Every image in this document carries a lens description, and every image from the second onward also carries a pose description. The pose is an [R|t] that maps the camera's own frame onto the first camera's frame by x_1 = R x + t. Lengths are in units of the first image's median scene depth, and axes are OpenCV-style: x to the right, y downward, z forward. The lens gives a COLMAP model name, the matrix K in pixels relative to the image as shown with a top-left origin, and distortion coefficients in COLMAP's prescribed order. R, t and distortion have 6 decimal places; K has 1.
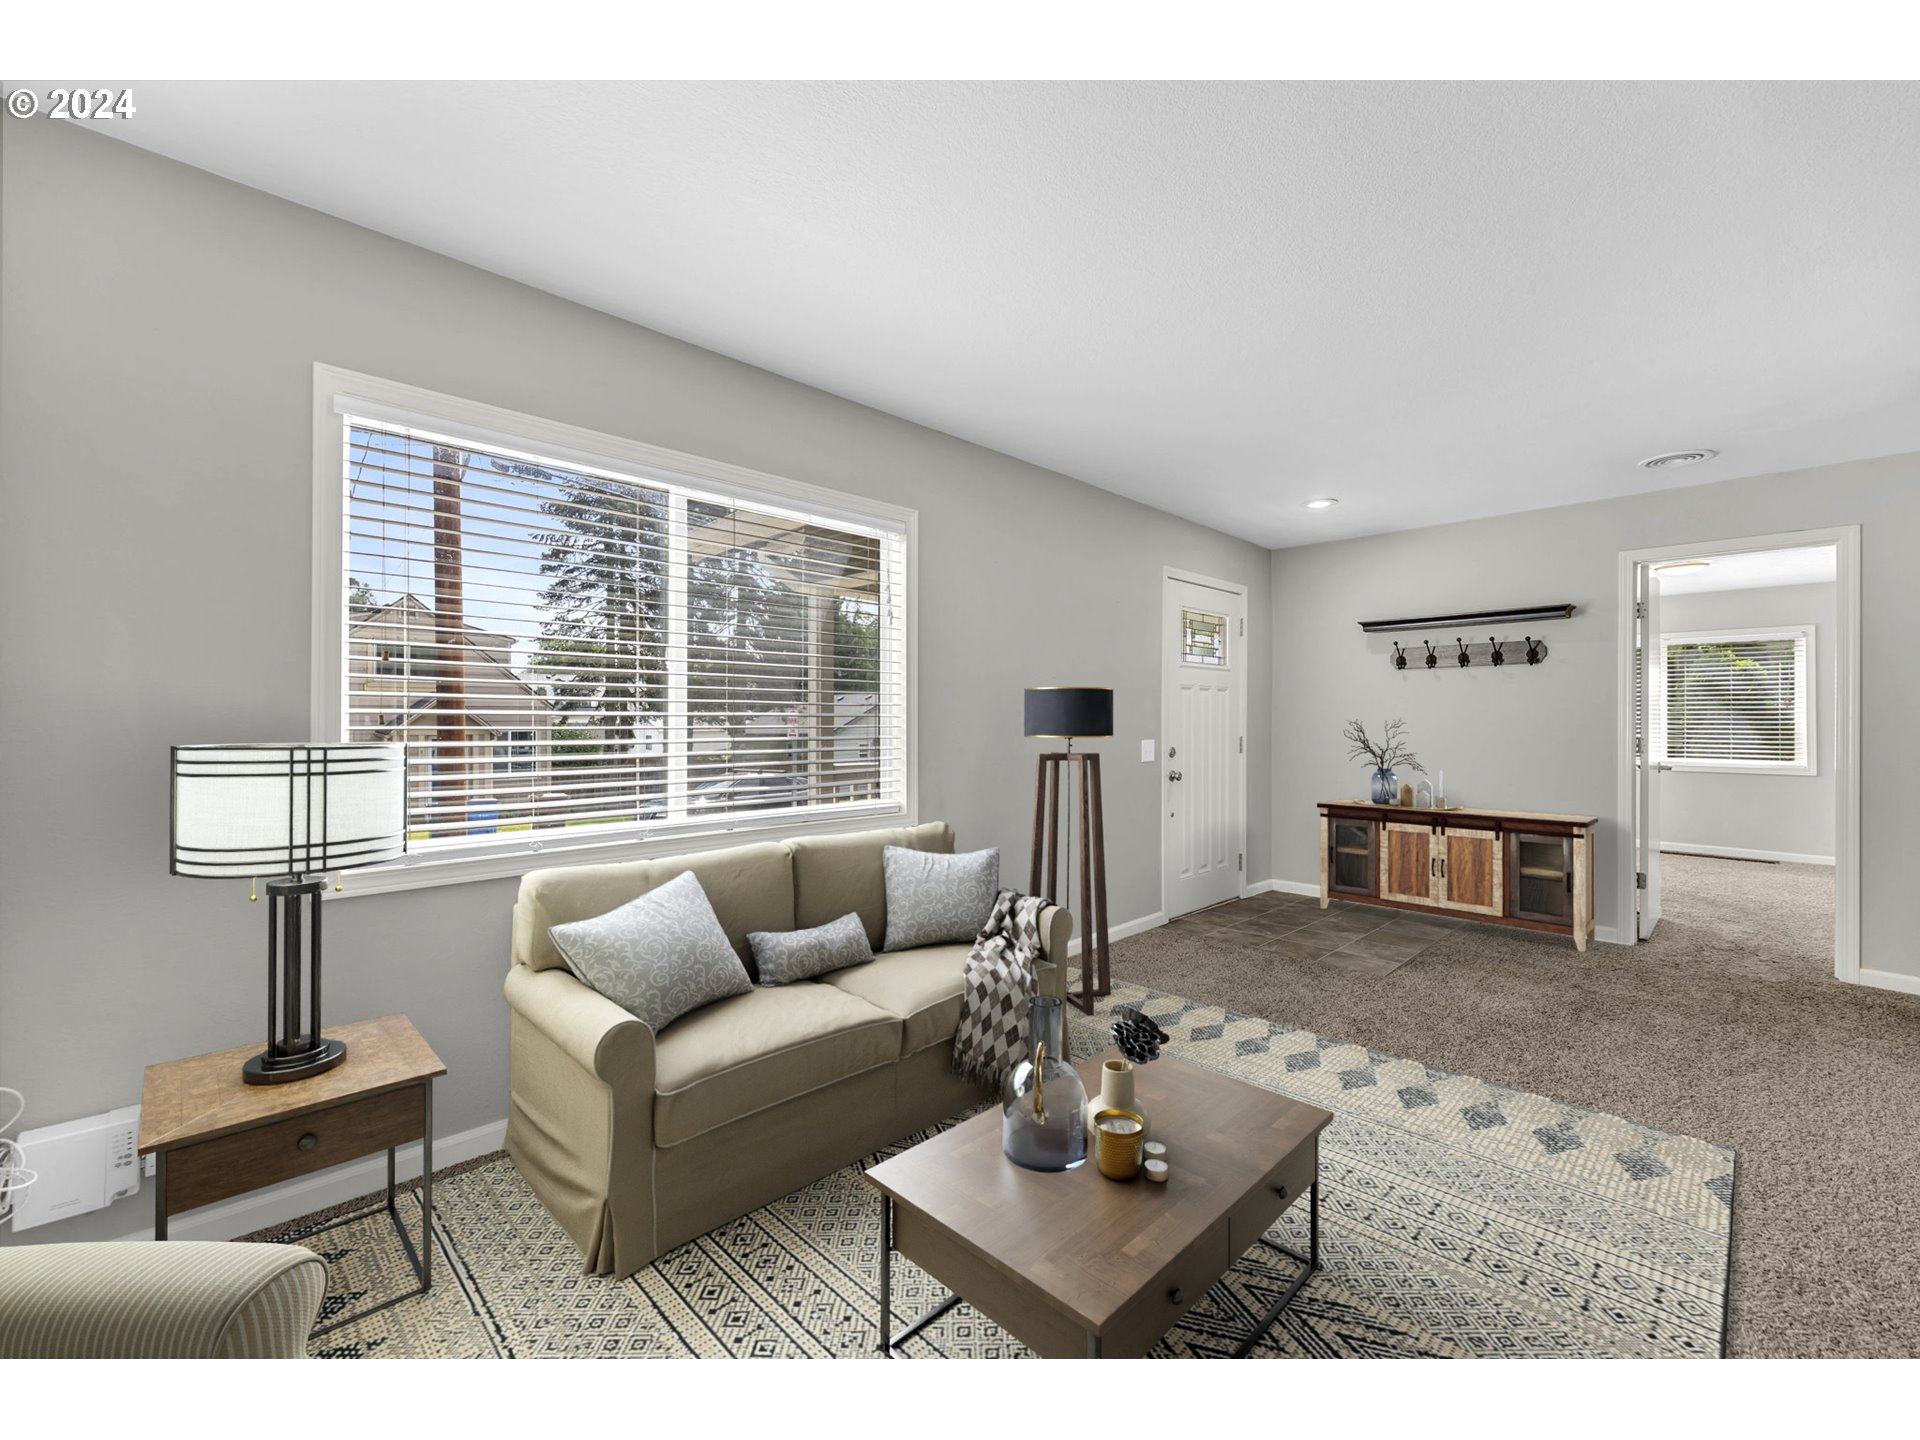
lens RADIAL K [[786.9, 0, 957.2], [0, 786.9, 719.7], [0, 0, 1]] dist [0.006483, 0.000390]
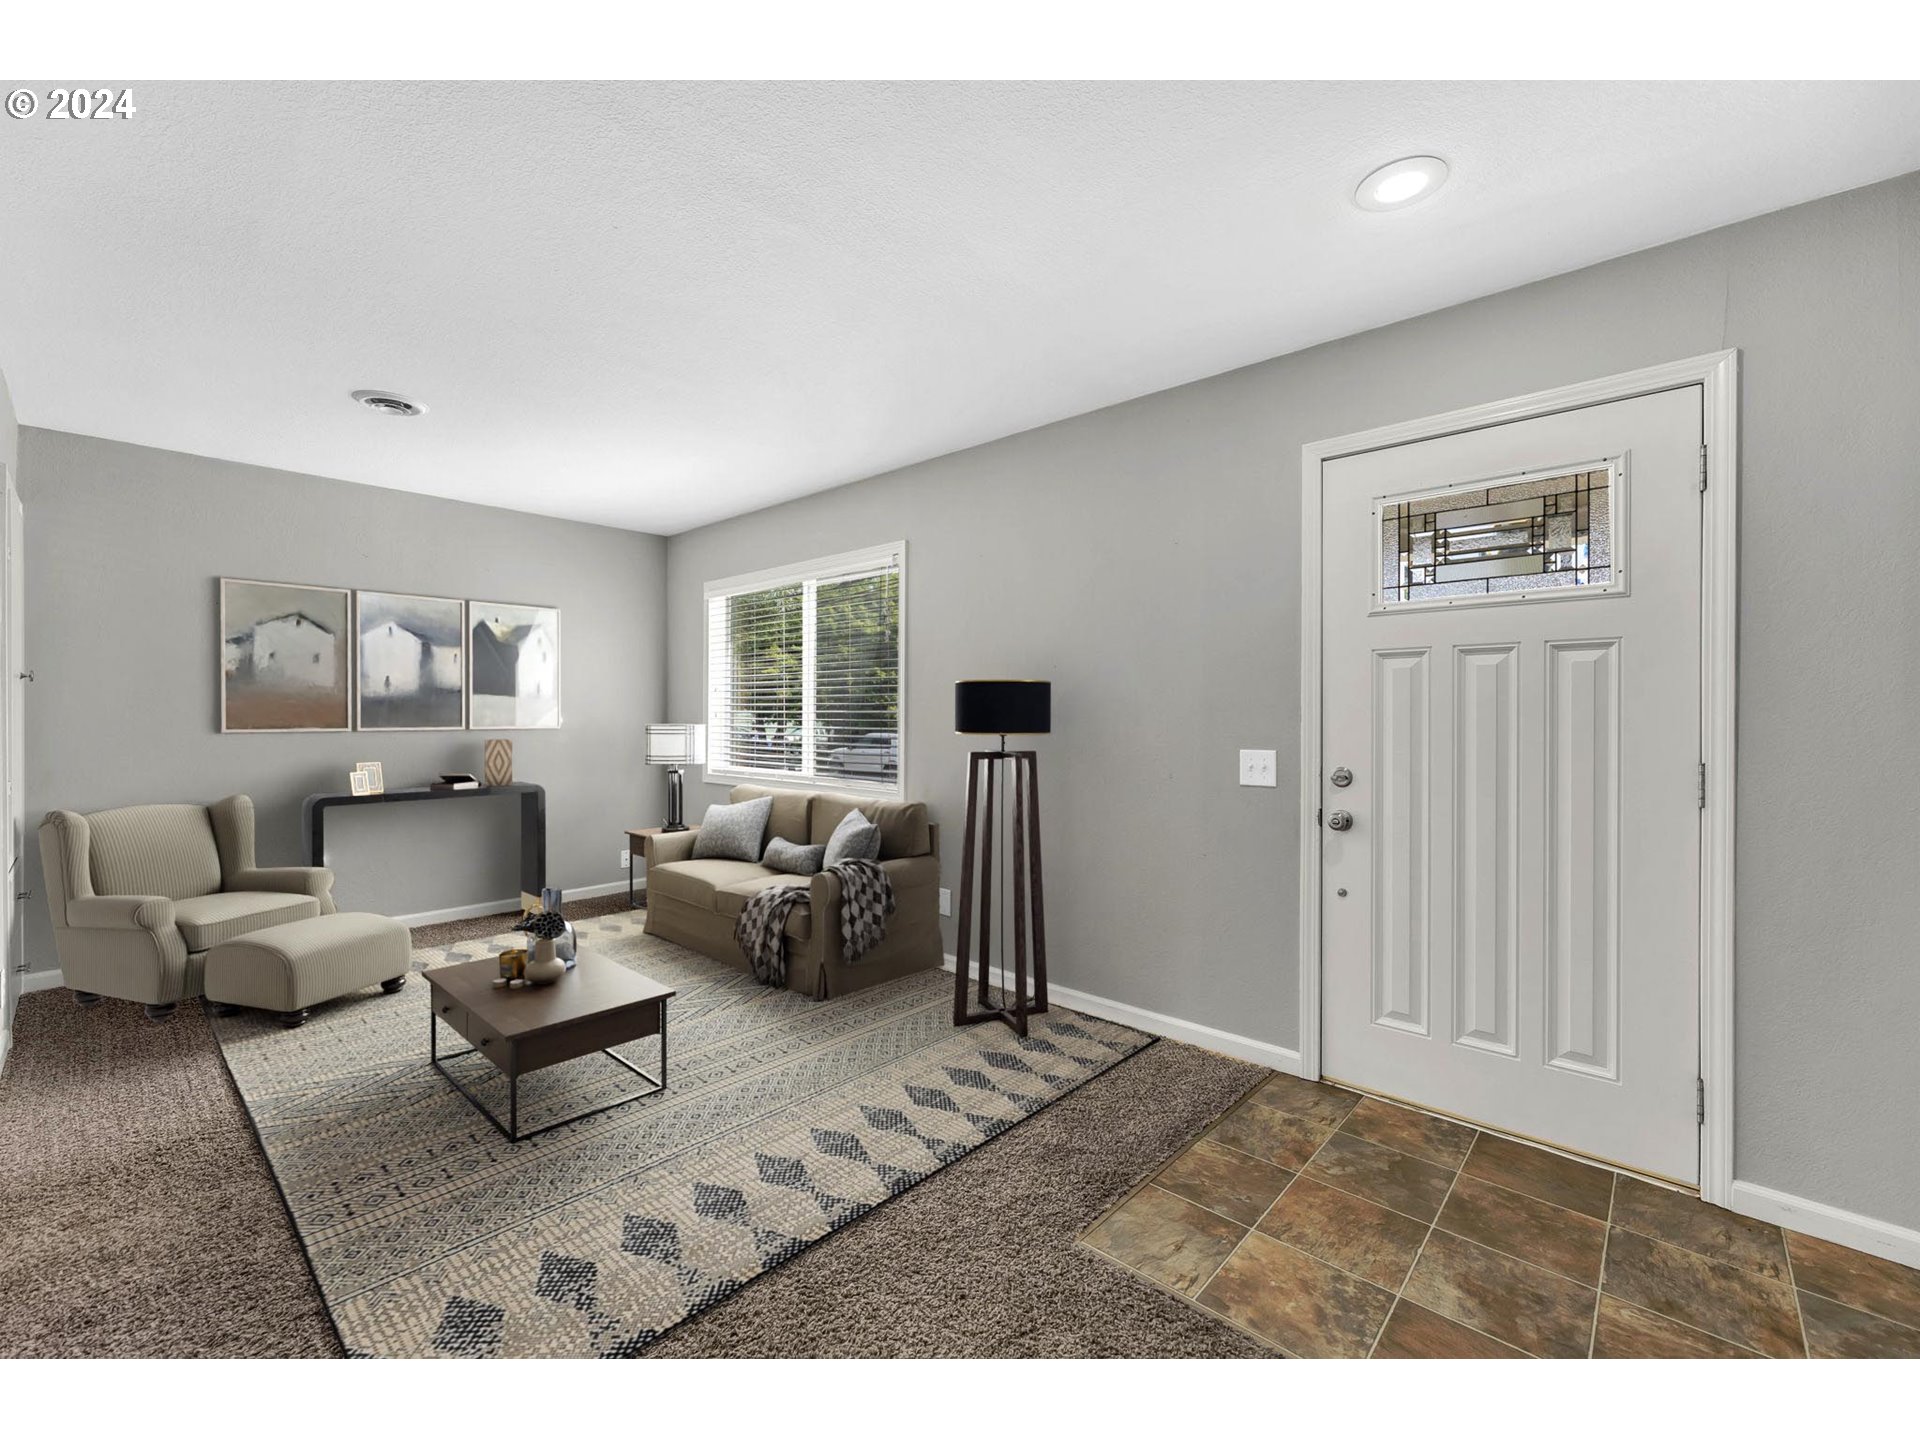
lens RADIAL K [[786.9, 0, 980.2], [0, 786.9, 715.4], [0, 0, 1]] dist [0.006483, 0.000390]
pose [[0.073755, 0.007596, -0.997247, 1.408400], [-0.003741, 0.999966, 0.007340, -0.008613], [0.997269, 0.003189, 0.073781, 1.227894]]
